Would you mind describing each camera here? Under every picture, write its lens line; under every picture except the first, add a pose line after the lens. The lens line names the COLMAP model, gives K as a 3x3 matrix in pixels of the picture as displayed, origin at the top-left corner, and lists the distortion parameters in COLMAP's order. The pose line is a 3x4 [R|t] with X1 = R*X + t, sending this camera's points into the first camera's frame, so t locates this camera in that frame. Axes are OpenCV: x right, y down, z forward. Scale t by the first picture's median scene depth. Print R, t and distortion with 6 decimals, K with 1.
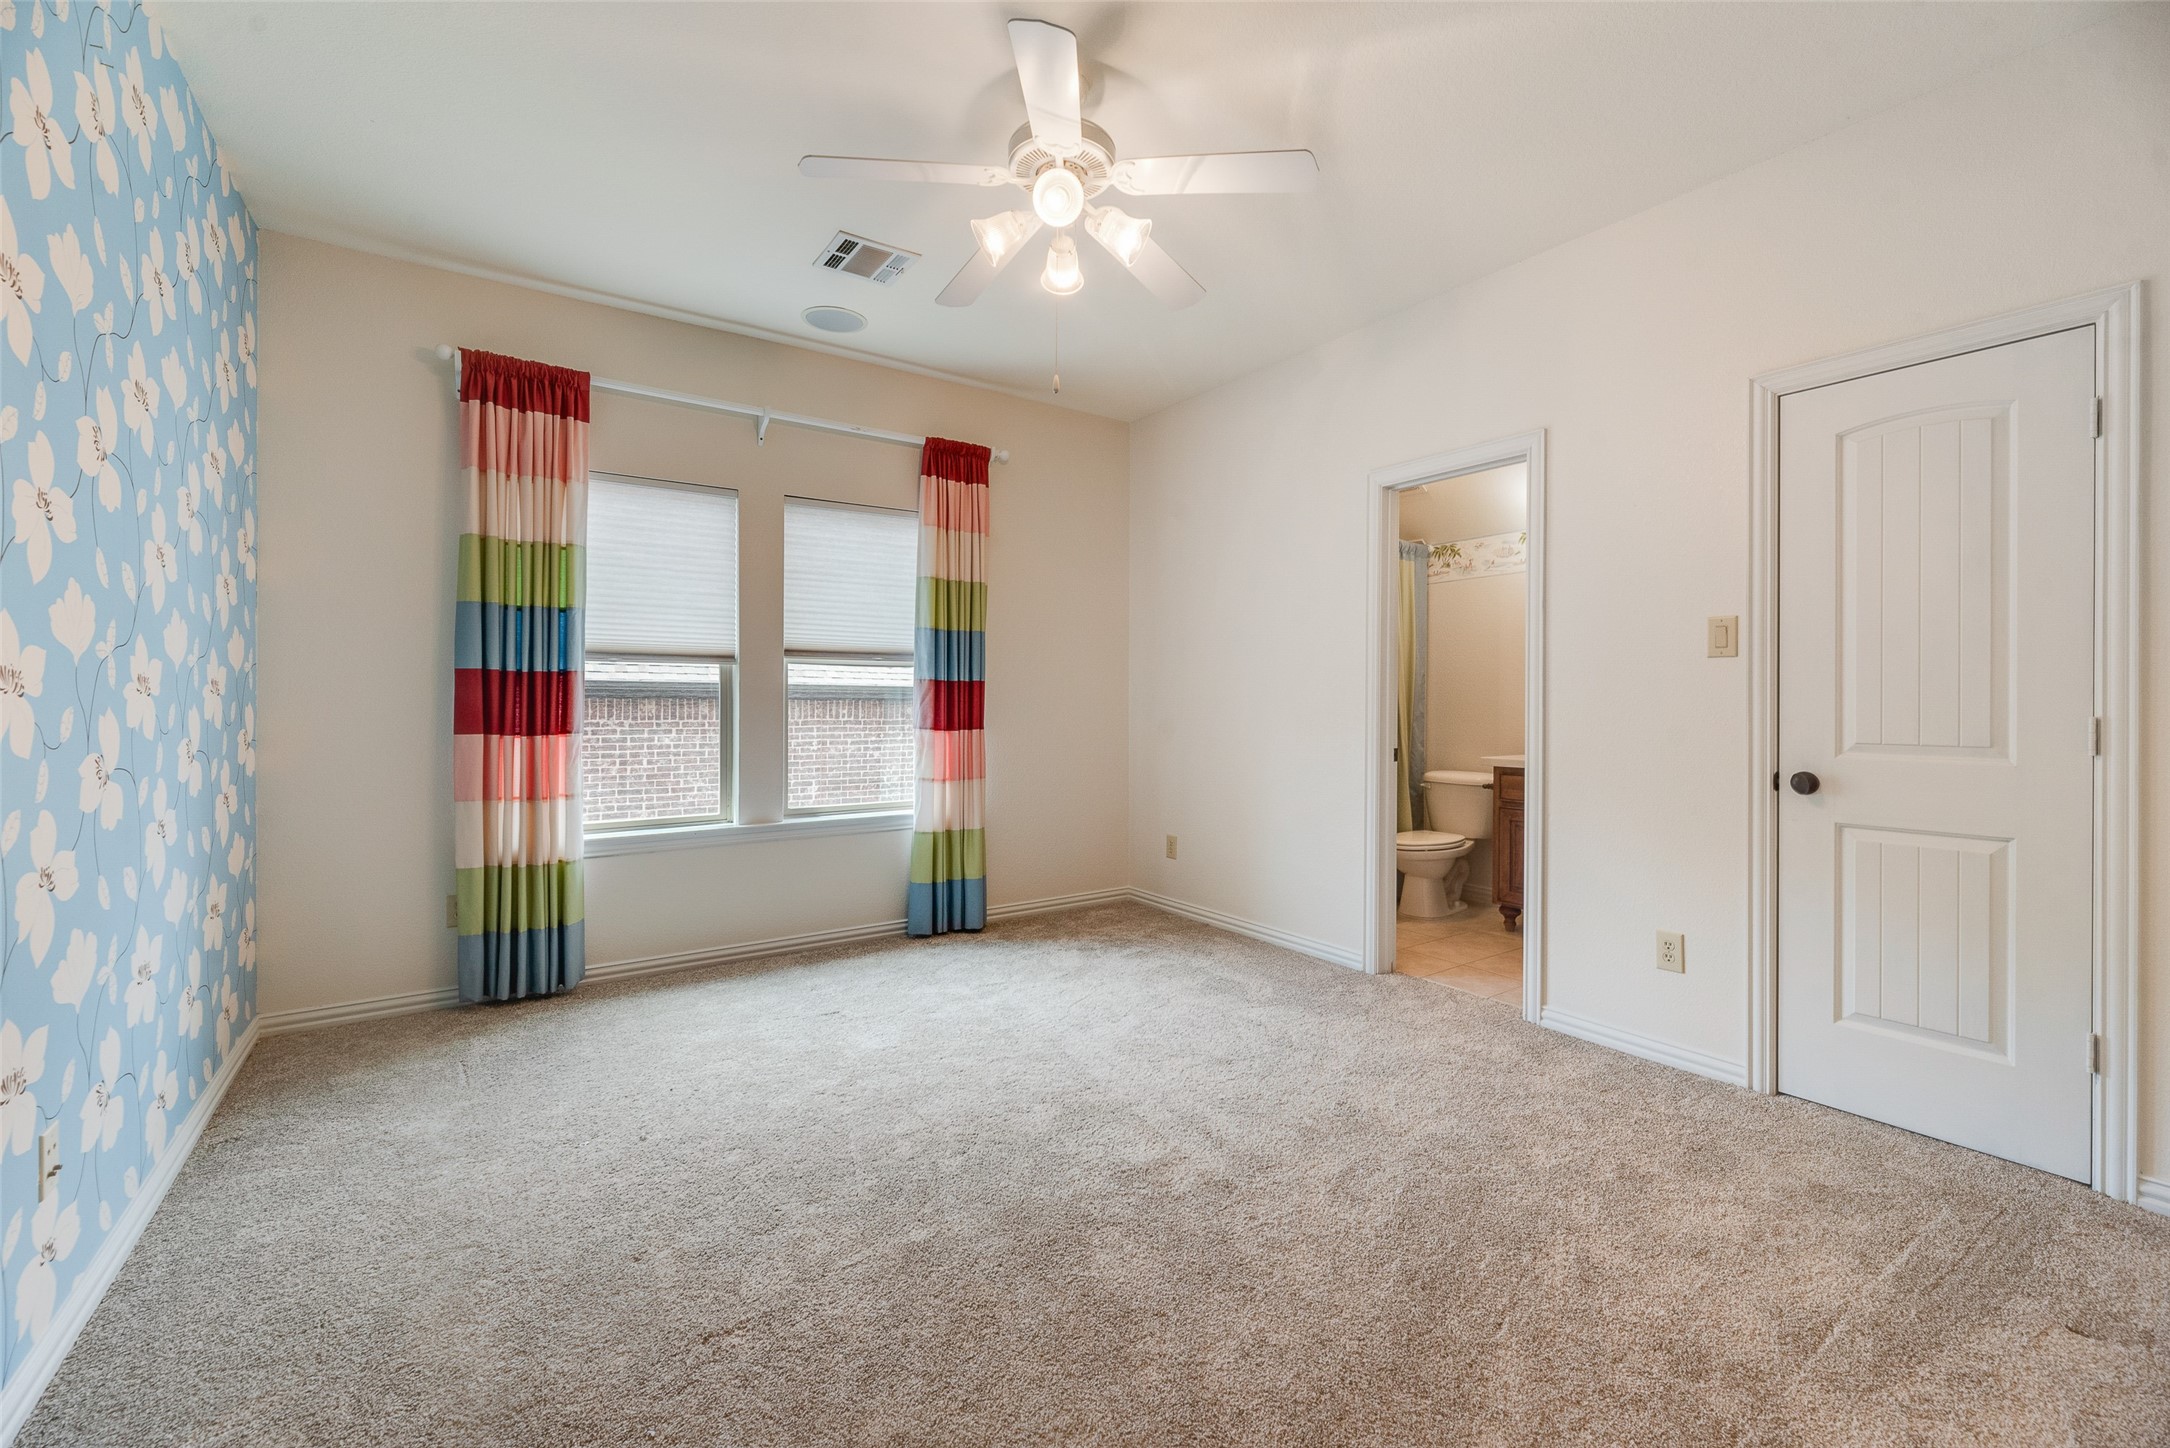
lens RADIAL K [[891.2, 0, 1082.8], [0, 891.2, 710.1], [0, 0, 1]] dist [-0.003727, -0.000377]
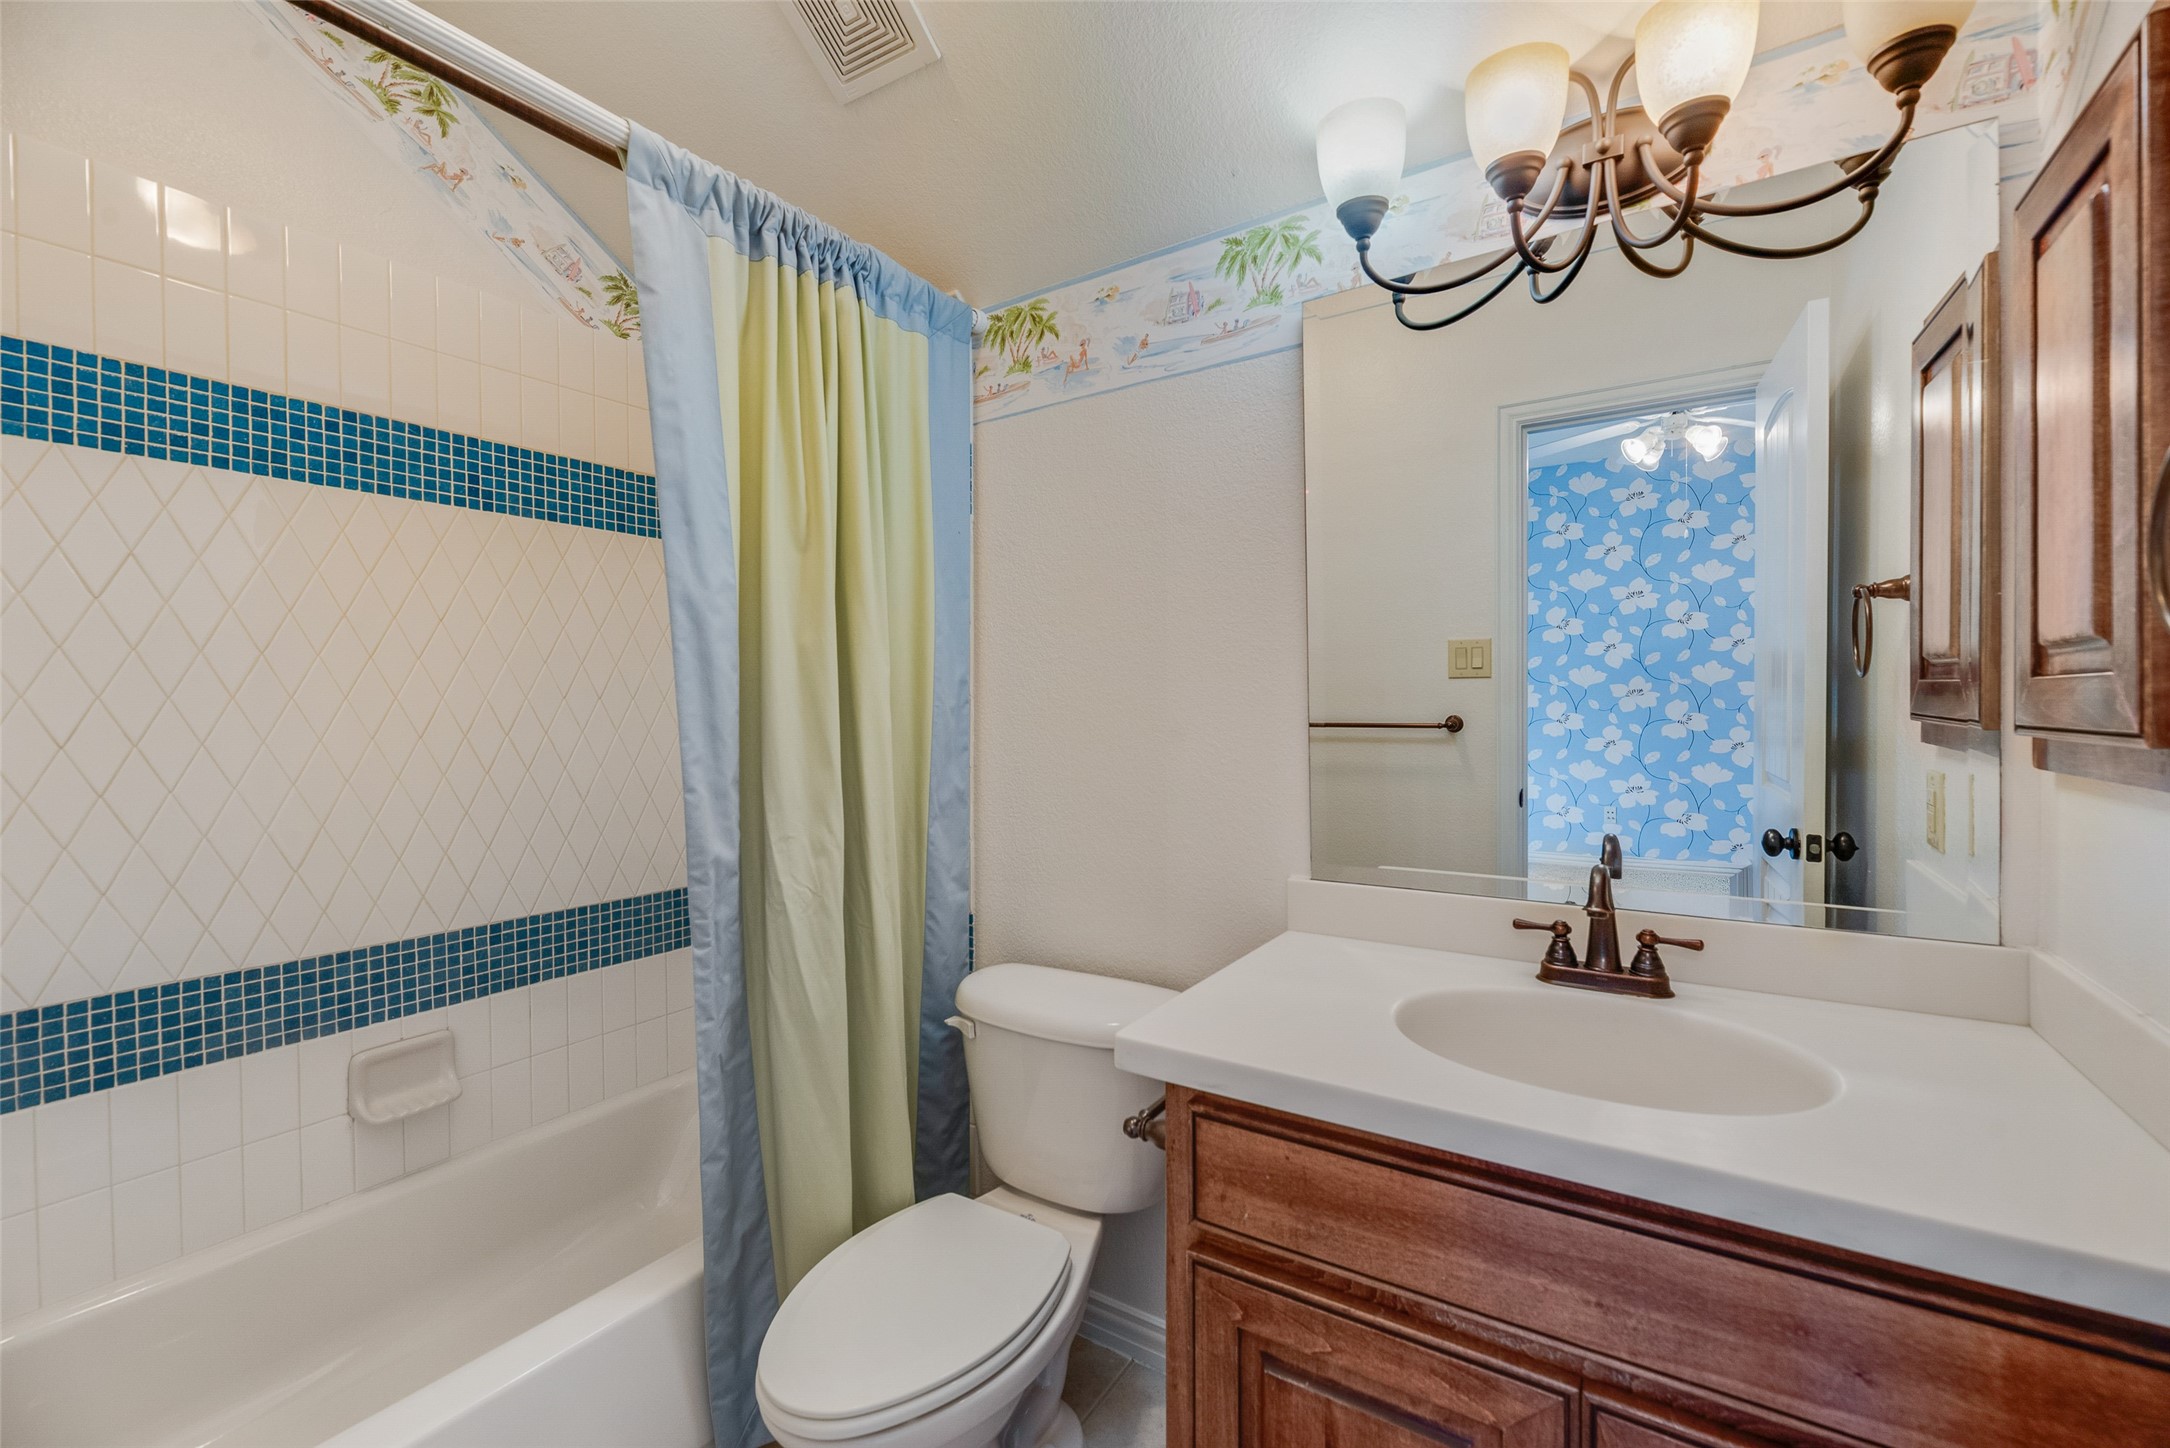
lens RADIAL K [[891.2, 0, 1092.0], [0, 891.2, 722.0], [0, 0, 1]] dist [-0.003727, -0.000377]
pose [[0.925424, -0.017636, 0.378523, 0.301878], [0.013338, 0.999813, 0.013974, -0.027896], [-0.378699, -0.007883, 0.925486, 0.671113]]
